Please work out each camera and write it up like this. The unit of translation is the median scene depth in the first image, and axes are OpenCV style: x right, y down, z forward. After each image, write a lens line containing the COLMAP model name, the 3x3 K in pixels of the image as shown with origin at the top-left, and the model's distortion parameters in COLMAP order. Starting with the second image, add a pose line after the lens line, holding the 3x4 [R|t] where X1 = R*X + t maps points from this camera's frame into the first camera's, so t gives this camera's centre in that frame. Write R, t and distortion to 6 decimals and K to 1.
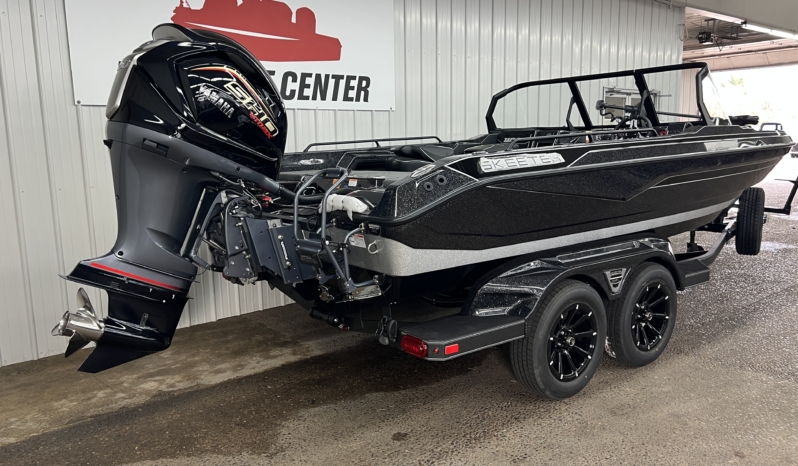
lens RADIAL K [[624.1, 0, 399.0], [0, 624.1, 230.3], [0, 0, 1]] dist [0.061273, -0.091654]
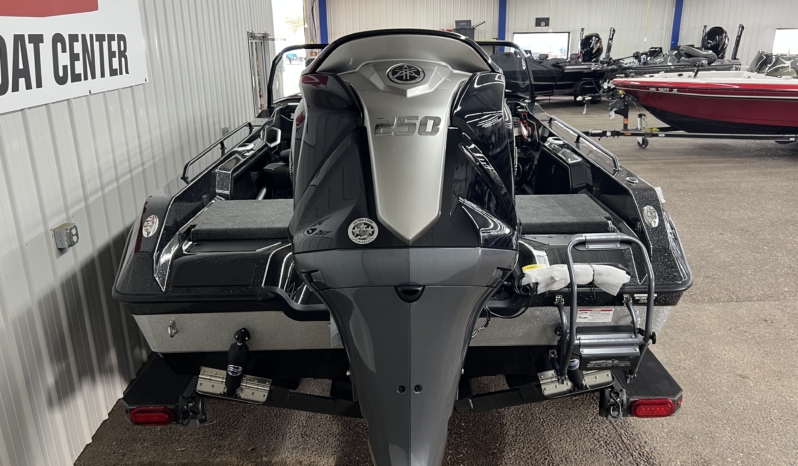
lens RADIAL K [[624.1, 0, 396.6], [0, 624.1, 238.3], [0, 0, 1]] dist [0.061273, -0.091654]
pose [[0.627137, -0.234266, 0.742845, -0.441946], [0.126679, 0.971678, 0.199484, -0.147445], [-0.768539, -0.031001, 0.639052, 0.395506]]
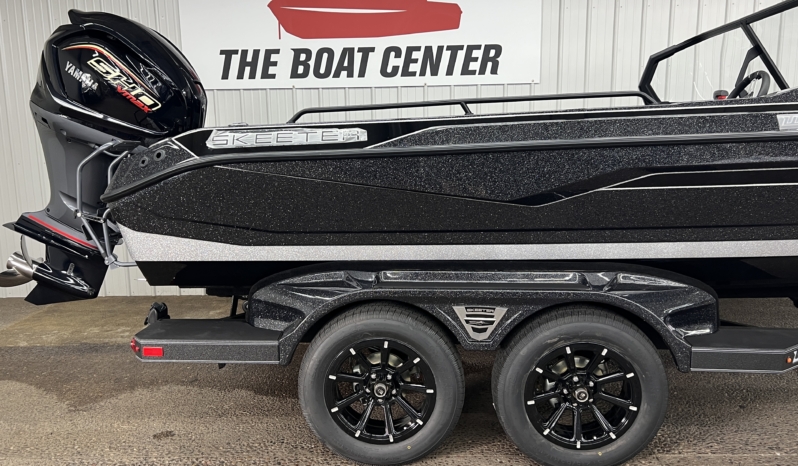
lens RADIAL K [[624.1, 0, 394.6], [0, 624.1, 236.8], [0, 0, 1]] dist [0.061273, -0.091654]
pose [[0.748767, 0.114067, -0.652944, 0.468569], [-0.096889, 0.993336, 0.062424, -0.028804], [0.655713, 0.016522, 0.754829, 0.295893]]
